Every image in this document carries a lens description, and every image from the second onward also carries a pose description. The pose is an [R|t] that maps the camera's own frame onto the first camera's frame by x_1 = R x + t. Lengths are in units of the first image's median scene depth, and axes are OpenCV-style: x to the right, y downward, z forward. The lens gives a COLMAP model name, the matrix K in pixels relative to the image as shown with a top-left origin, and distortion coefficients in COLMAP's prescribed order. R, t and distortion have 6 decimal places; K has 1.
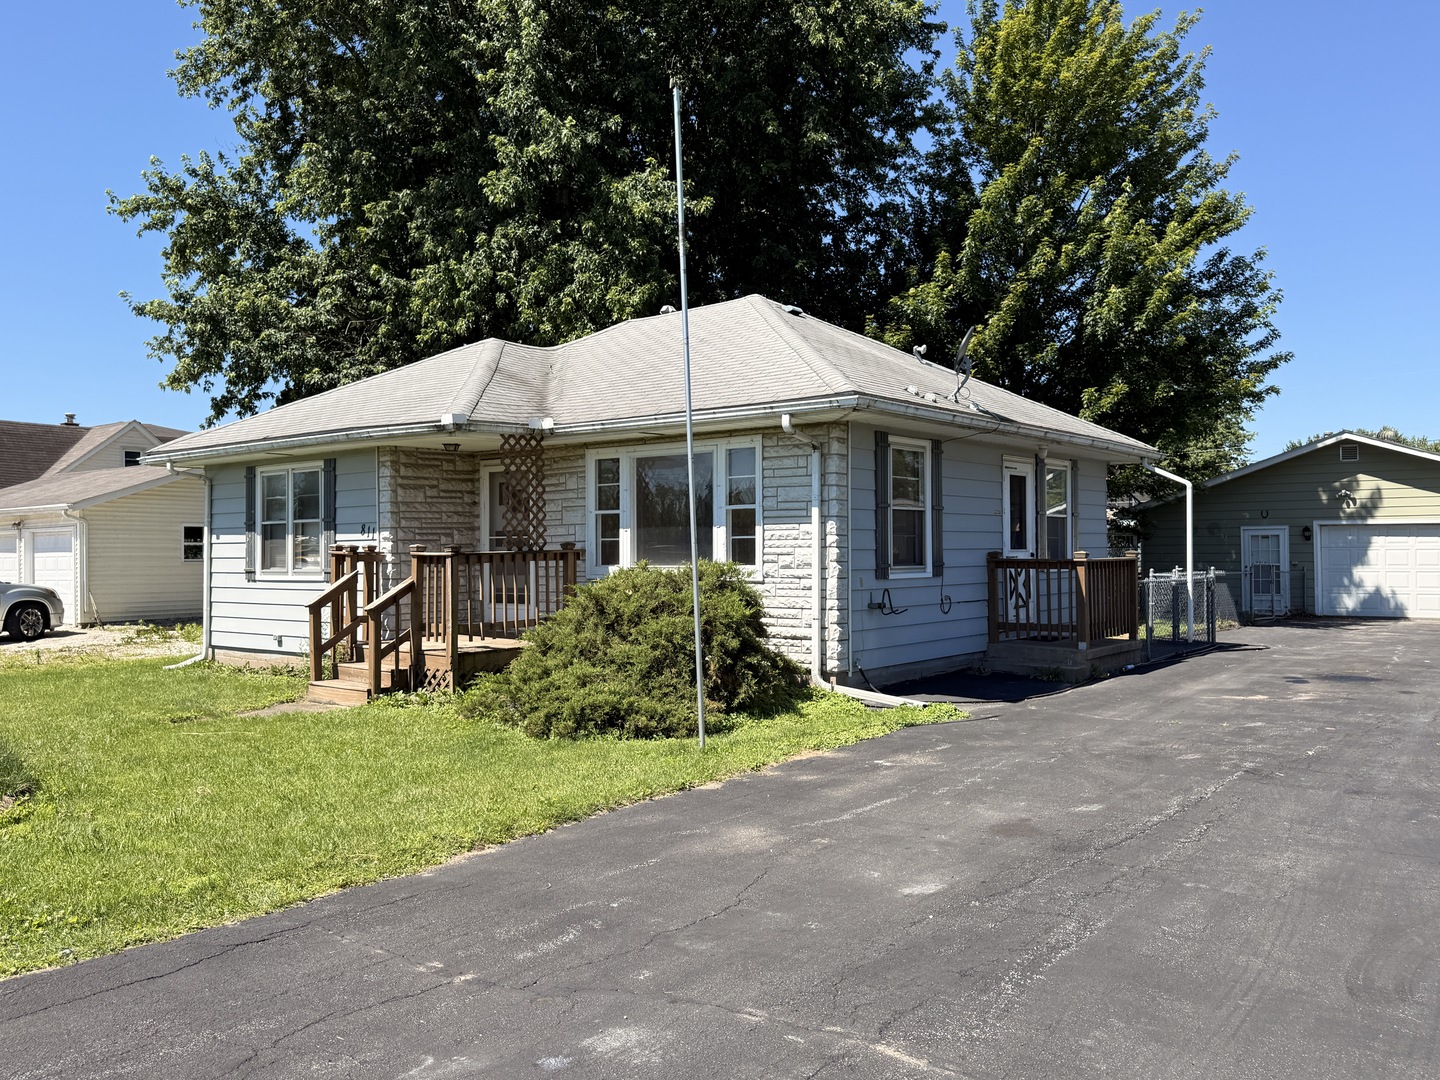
lens RADIAL K [[1127.4, 0, 720.0], [0, 1127.4, 540.0], [0, 0, 1]] dist [0.002375, 0.000794]
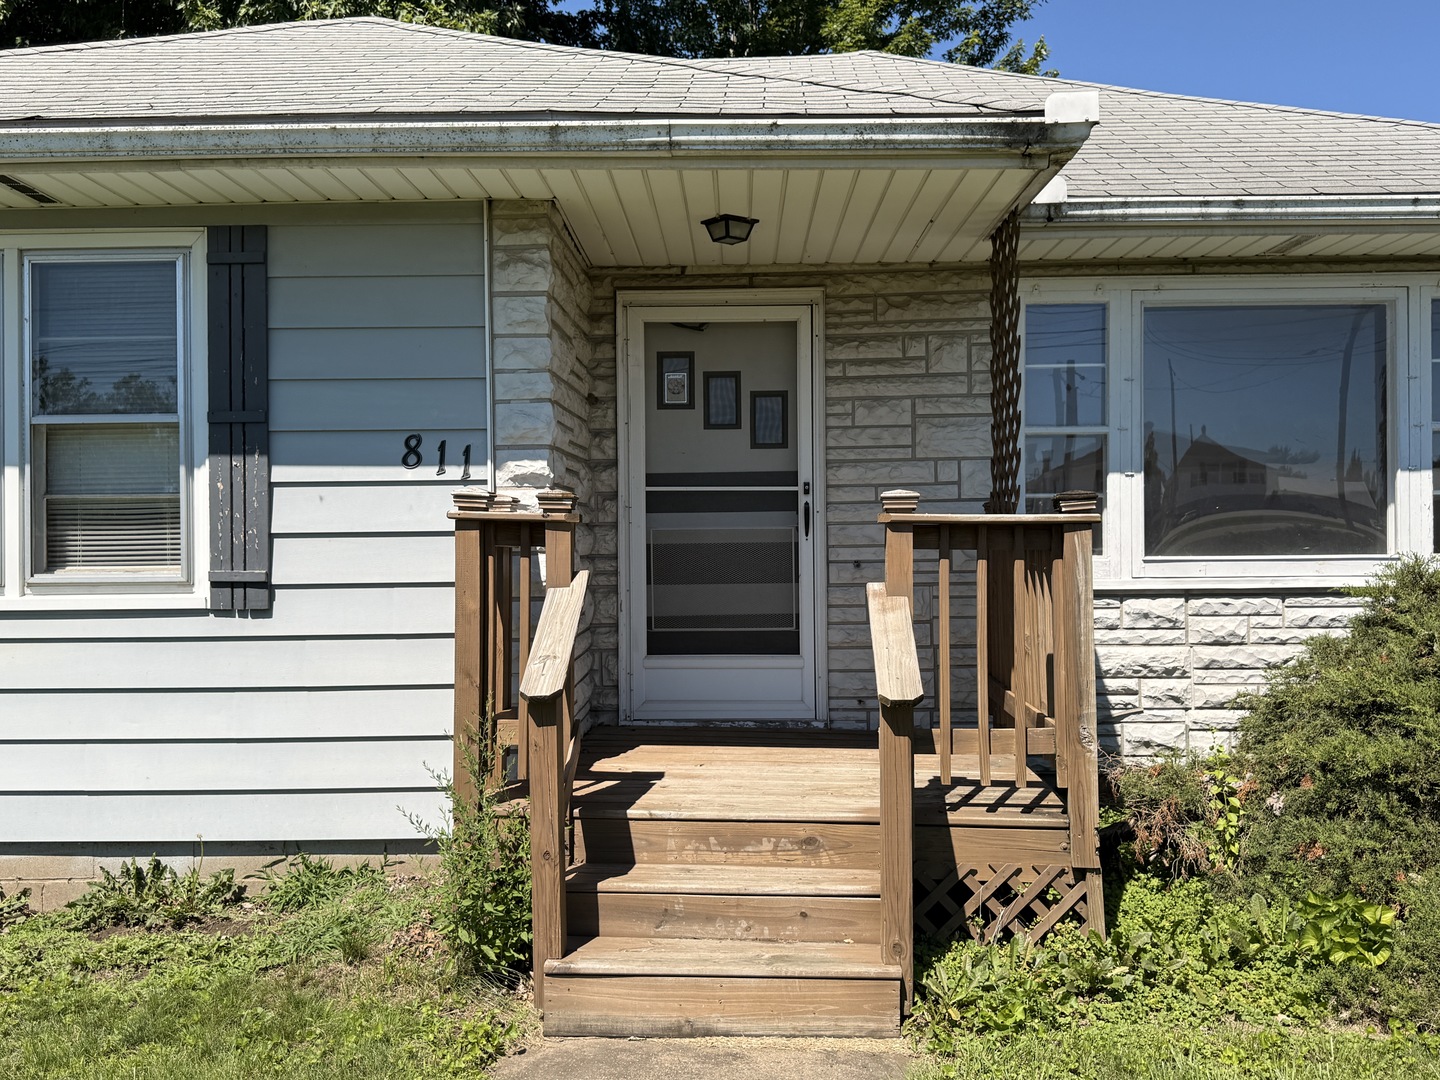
lens RADIAL K [[1357.0, 0, 720.0], [0, 1357.0, 540.0], [0, 0, 1]] dist [0.001366, -0.000328]
pose [[0.829344, 0.005055, 0.558716, -0.474939], [-0.005568, 0.999984, -0.000784, 0.016728], [-0.558711, -0.002461, 0.829359, 0.630070]]
